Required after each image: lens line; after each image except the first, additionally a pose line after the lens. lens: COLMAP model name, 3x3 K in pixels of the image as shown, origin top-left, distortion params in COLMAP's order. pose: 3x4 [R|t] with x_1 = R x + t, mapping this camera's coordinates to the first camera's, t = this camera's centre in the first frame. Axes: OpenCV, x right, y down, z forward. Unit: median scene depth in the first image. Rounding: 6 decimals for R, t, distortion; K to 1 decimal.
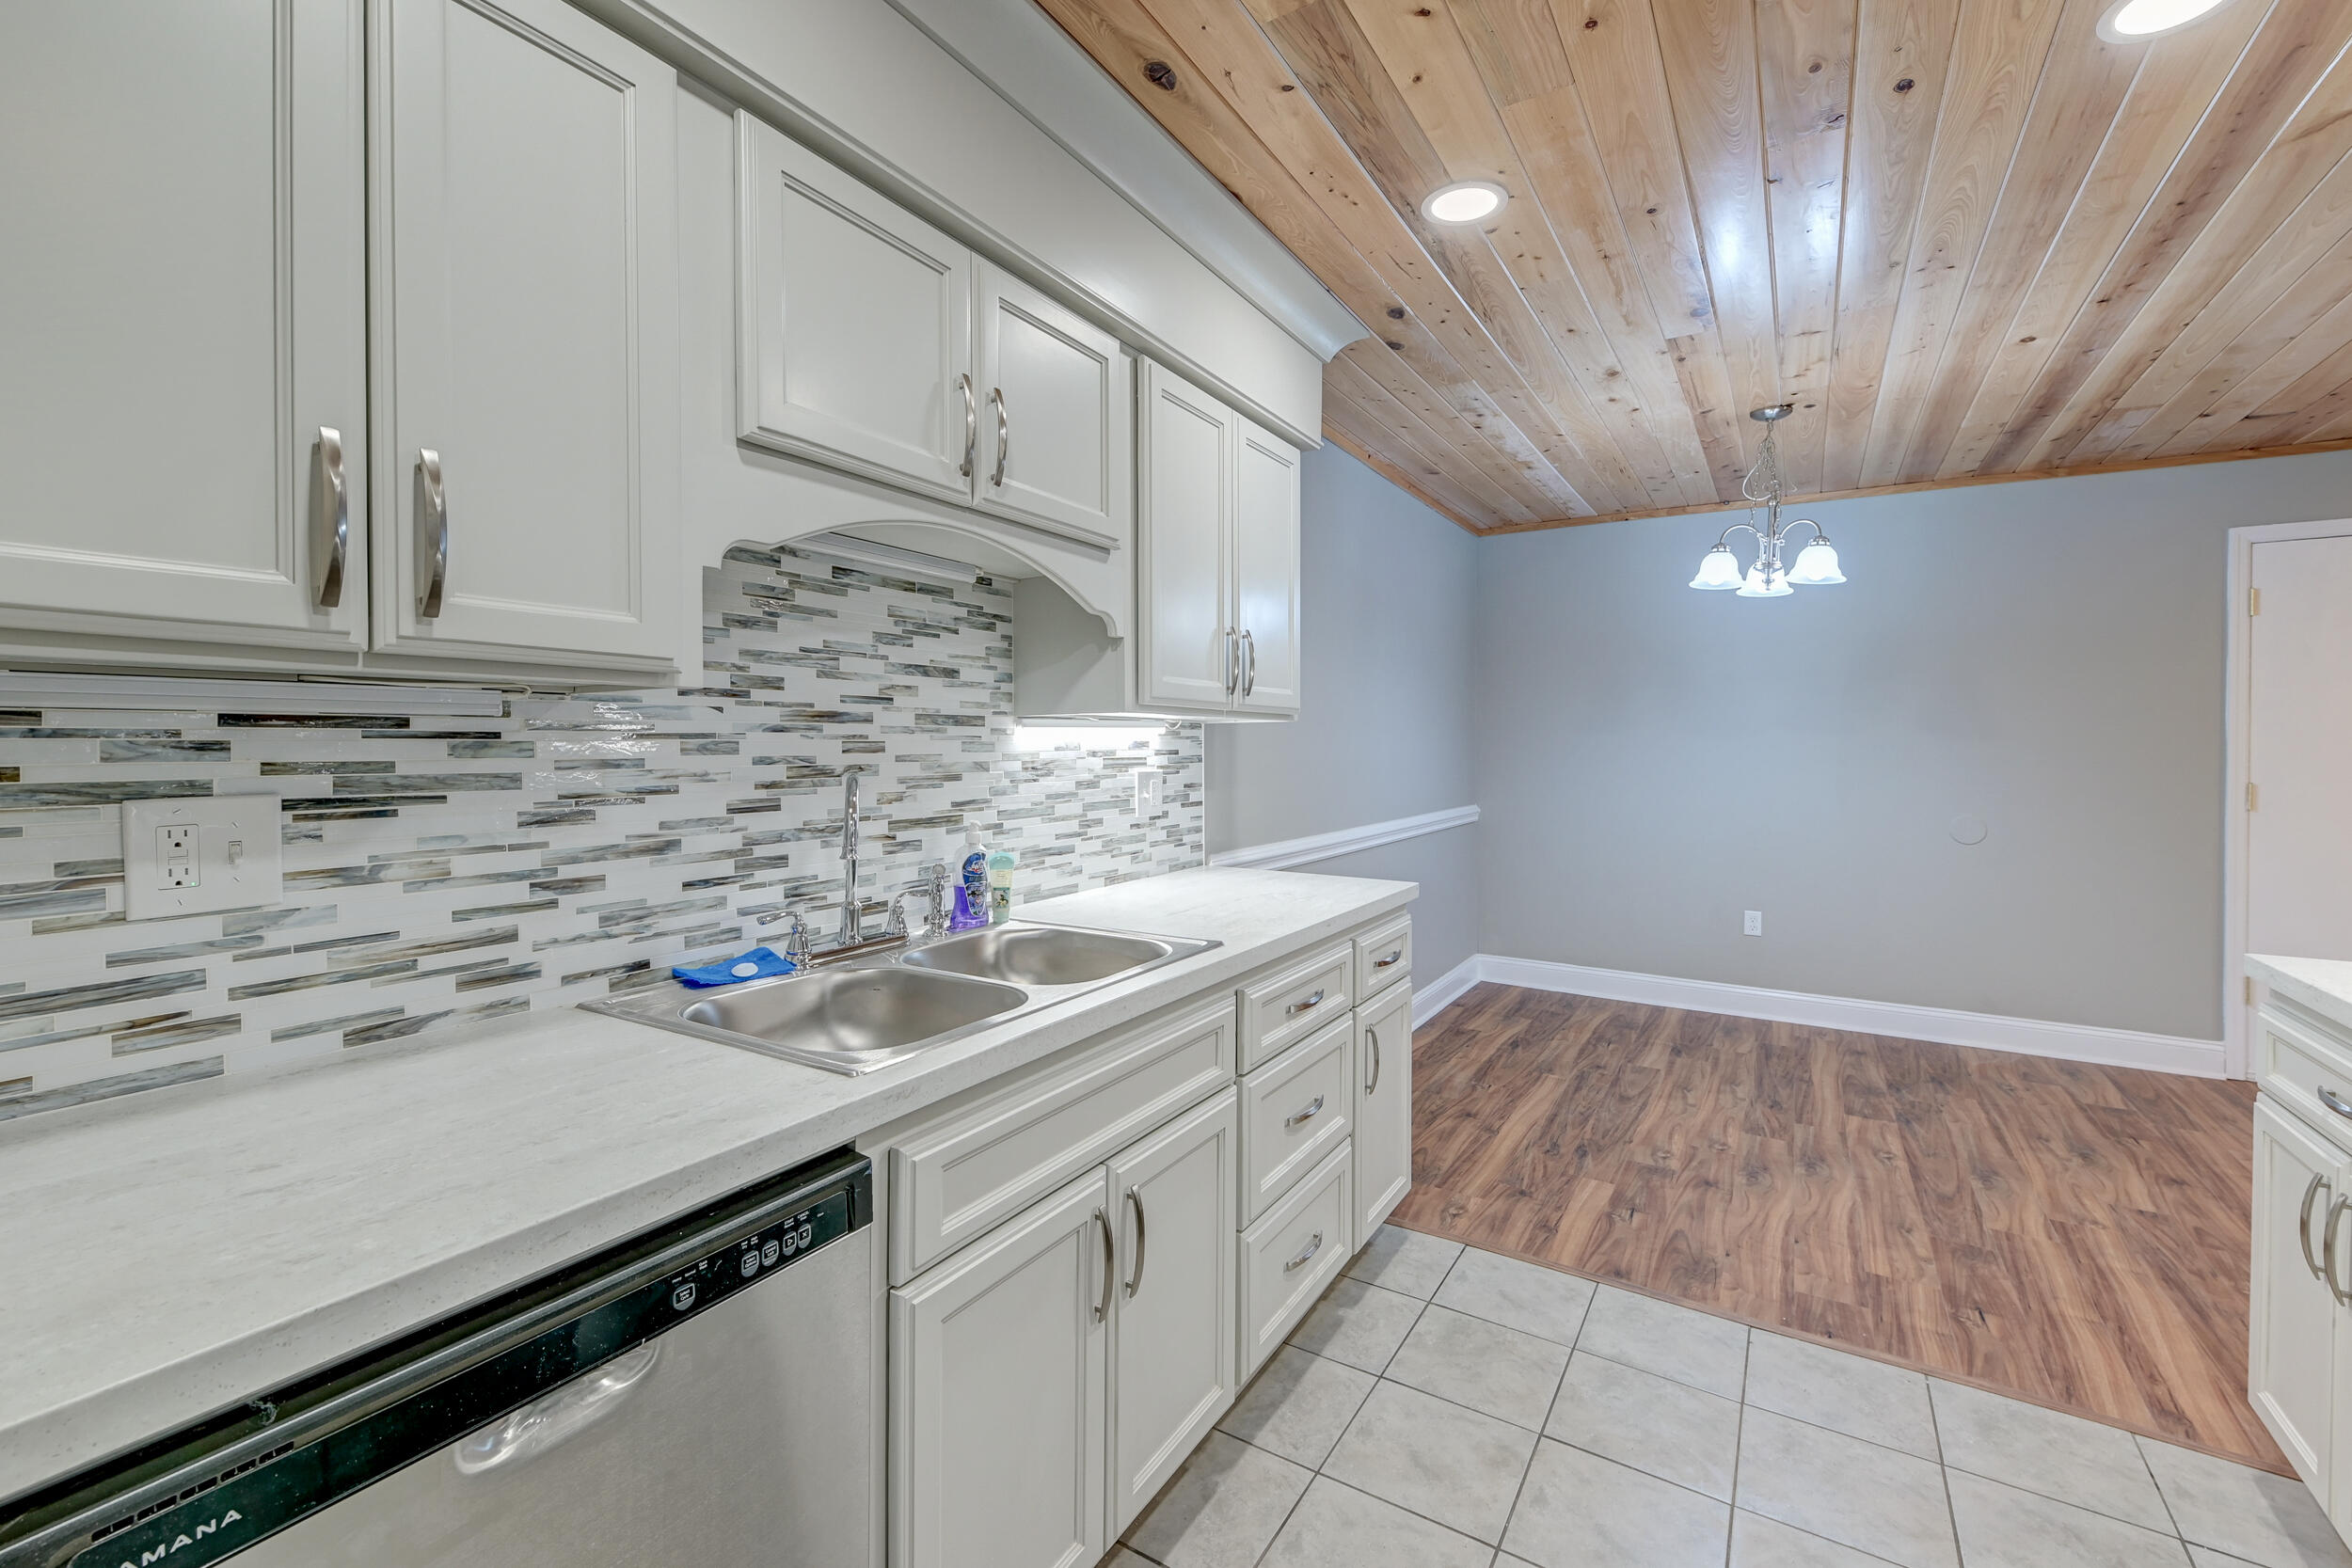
lens RADIAL K [[997.2, 0, 1177.4], [0, 997.2, 757.4], [0, 0, 1]] dist [0.018750, -0.008934]
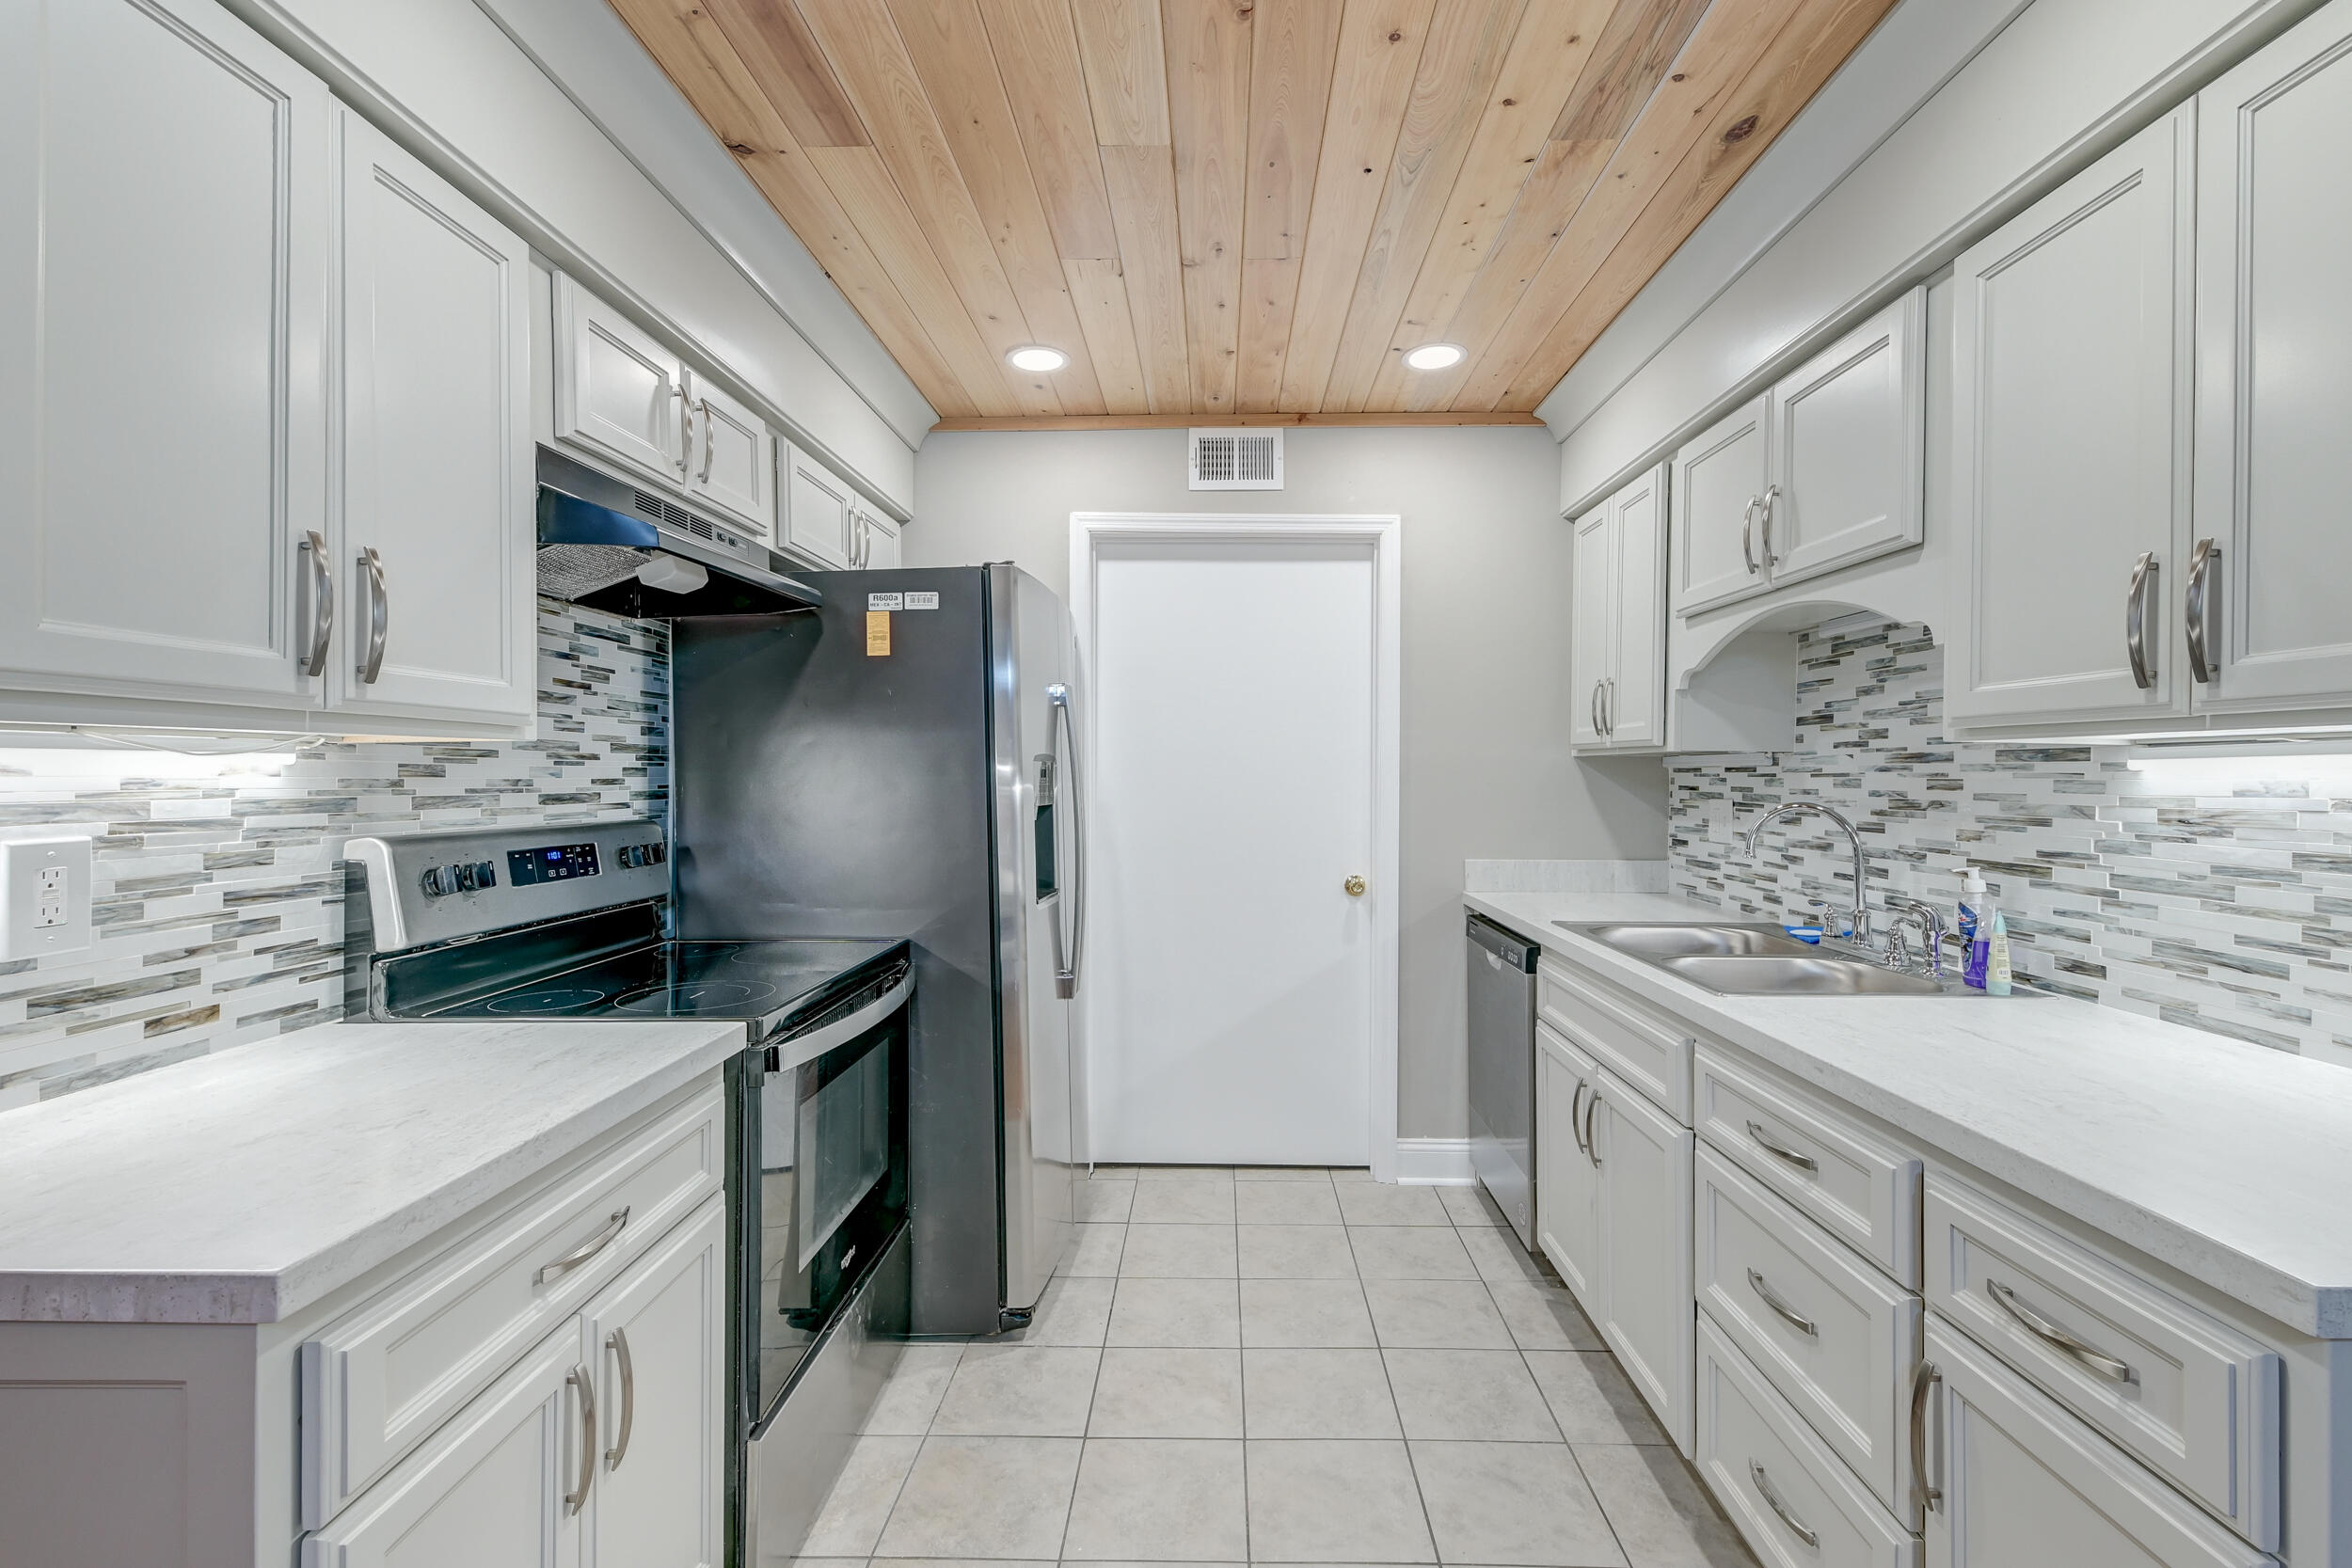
lens RADIAL K [[997.2, 0, 1201.0], [0, 997.2, 775.2], [0, 0, 1]] dist [0.018750, -0.008934]
pose [[-0.859433, -0.005826, -0.511215, 0.750836], [-0.015531, 0.999771, 0.014716, -0.019492], [0.511013, 0.020587, -0.859327, 1.236402]]
